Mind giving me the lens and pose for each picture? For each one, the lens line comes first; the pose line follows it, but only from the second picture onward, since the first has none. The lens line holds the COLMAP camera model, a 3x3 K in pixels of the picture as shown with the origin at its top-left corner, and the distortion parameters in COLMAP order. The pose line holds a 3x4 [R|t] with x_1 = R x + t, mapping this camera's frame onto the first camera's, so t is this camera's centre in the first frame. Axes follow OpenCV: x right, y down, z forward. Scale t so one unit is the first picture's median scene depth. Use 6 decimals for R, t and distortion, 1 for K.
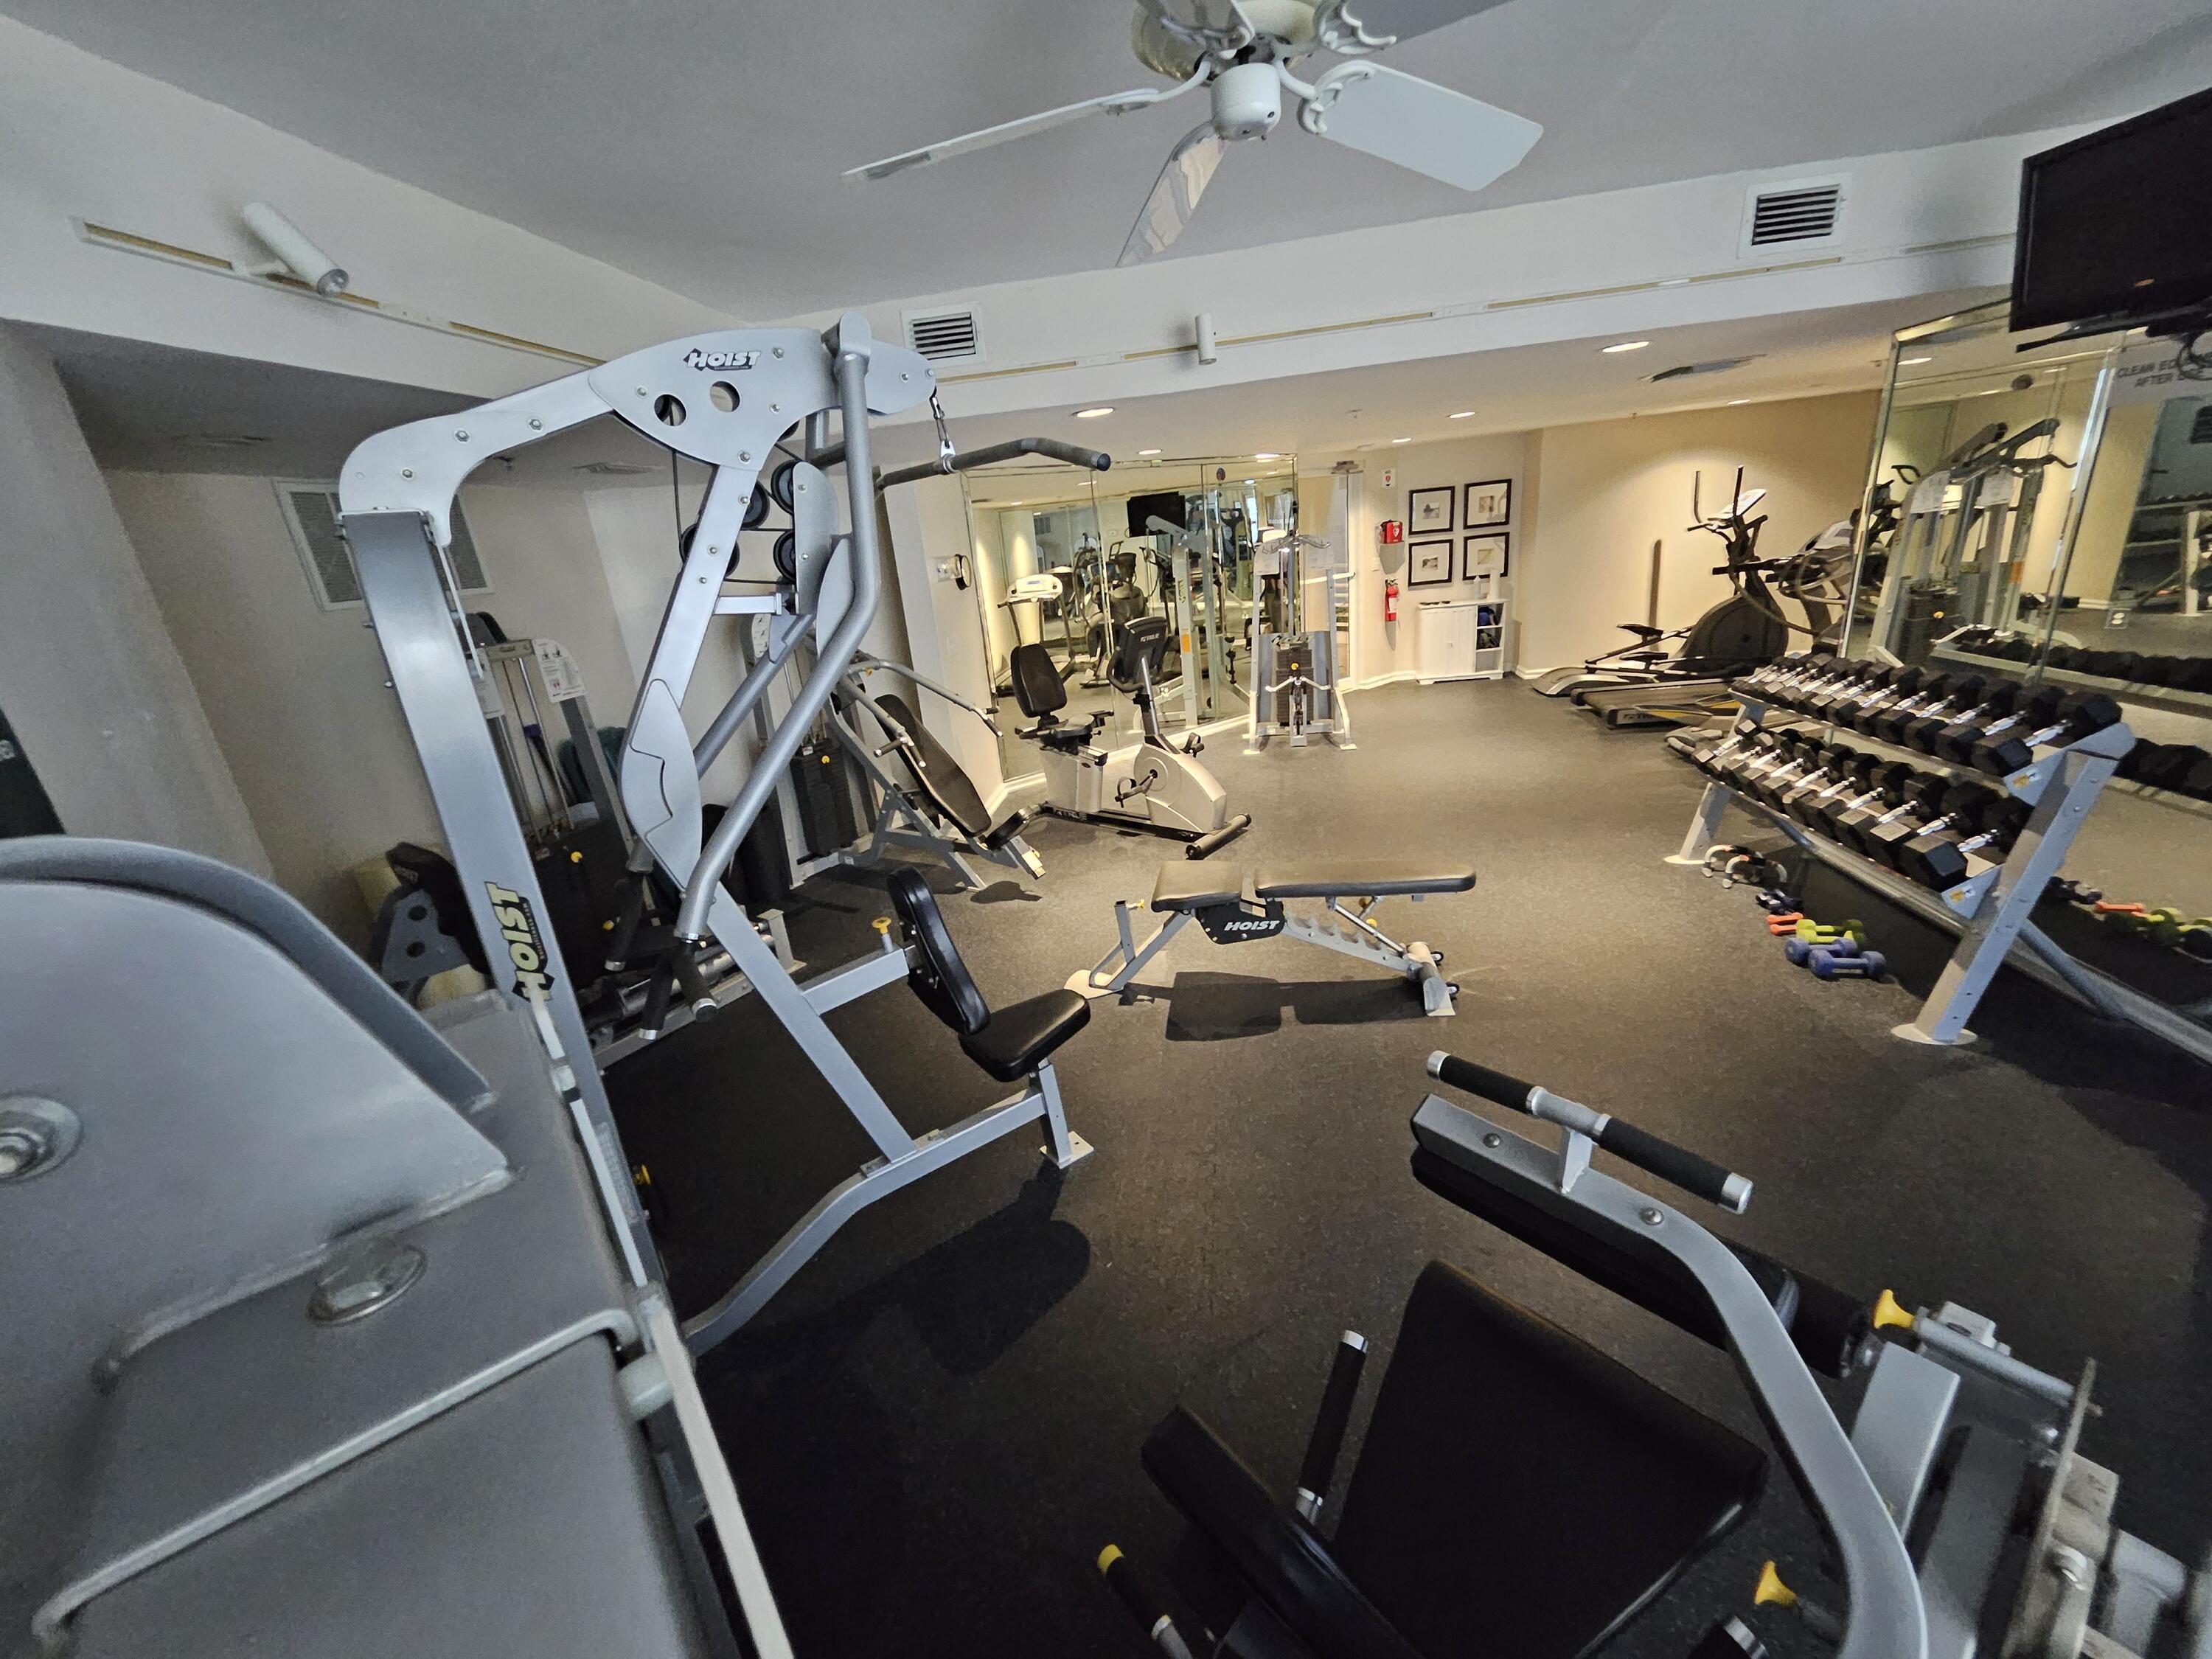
lens RADIAL K [[882.5, 0, 1105.8], [0, 882.5, 835.0], [0, 0, 1]] dist [-0.000825, -0.000193]
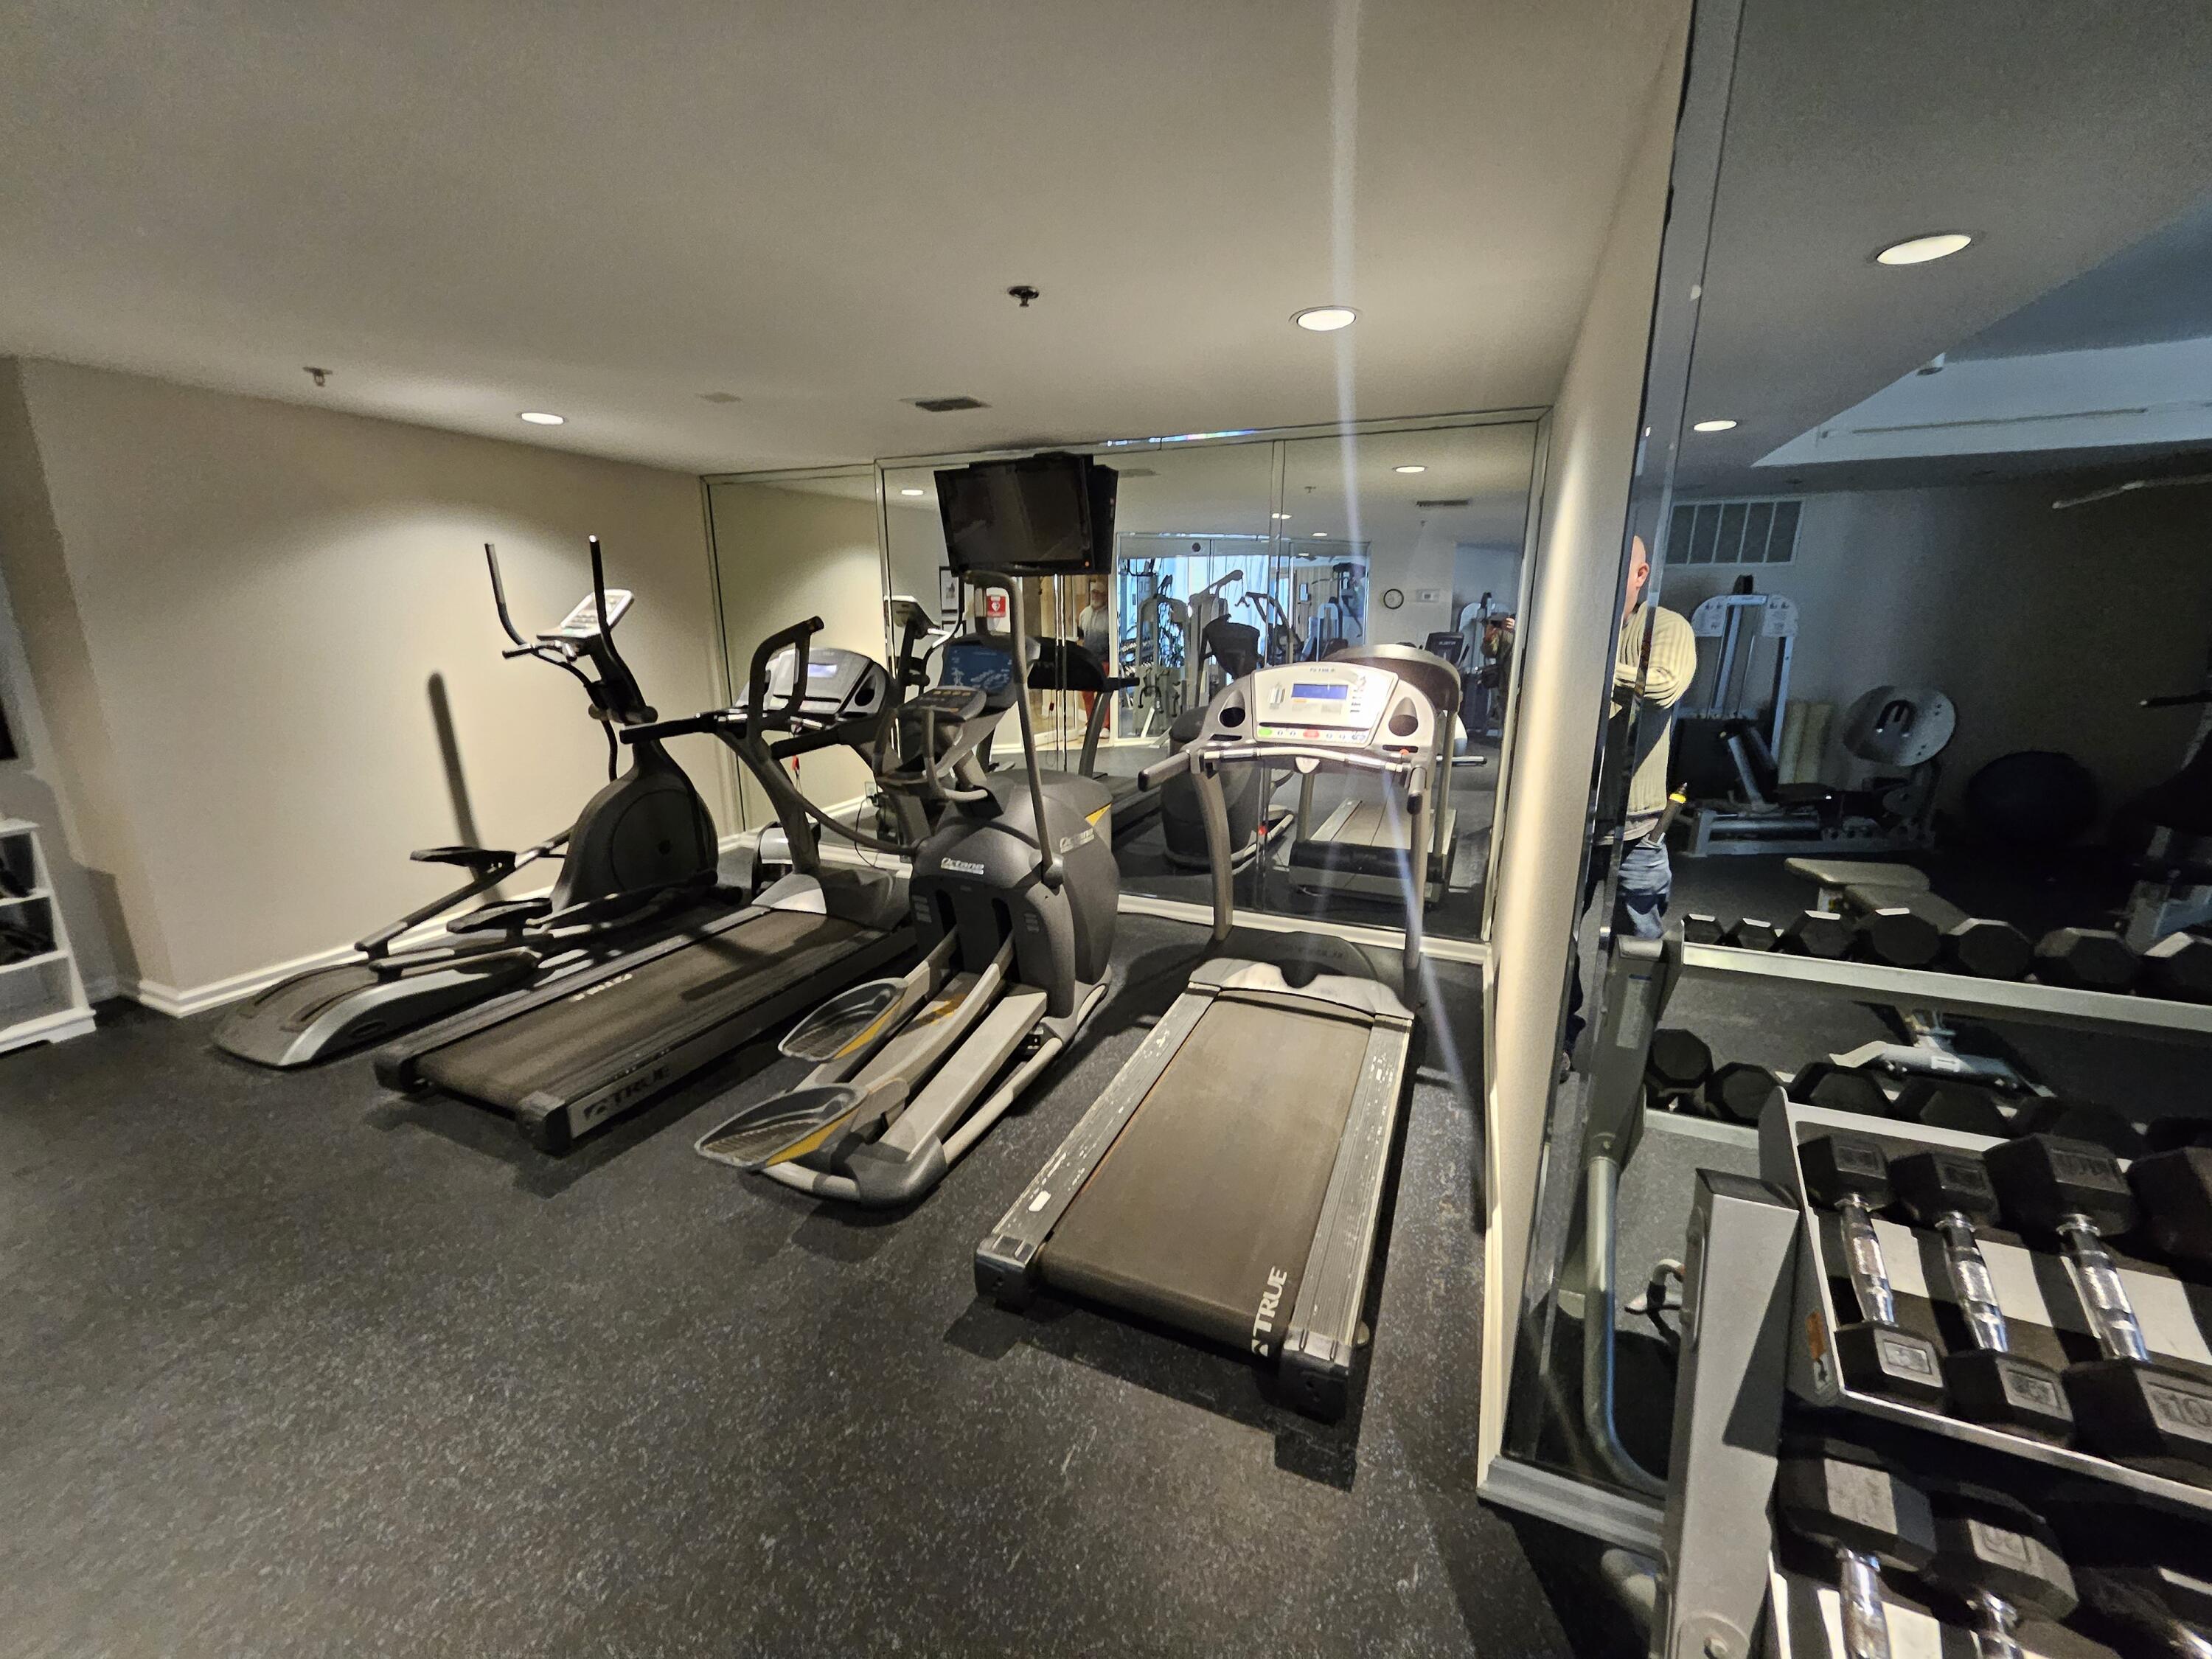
lens RADIAL K [[882.5, 0, 1107.0], [0, 882.5, 829.2], [0, 0, 1]] dist [-0.000825, -0.000193]
pose [[0.272277, -0.133688, 0.952886, 0.255211], [0.292246, 0.955010, 0.050479, -0.173281], [-0.916765, 0.264733, 0.299097, 0.546469]]
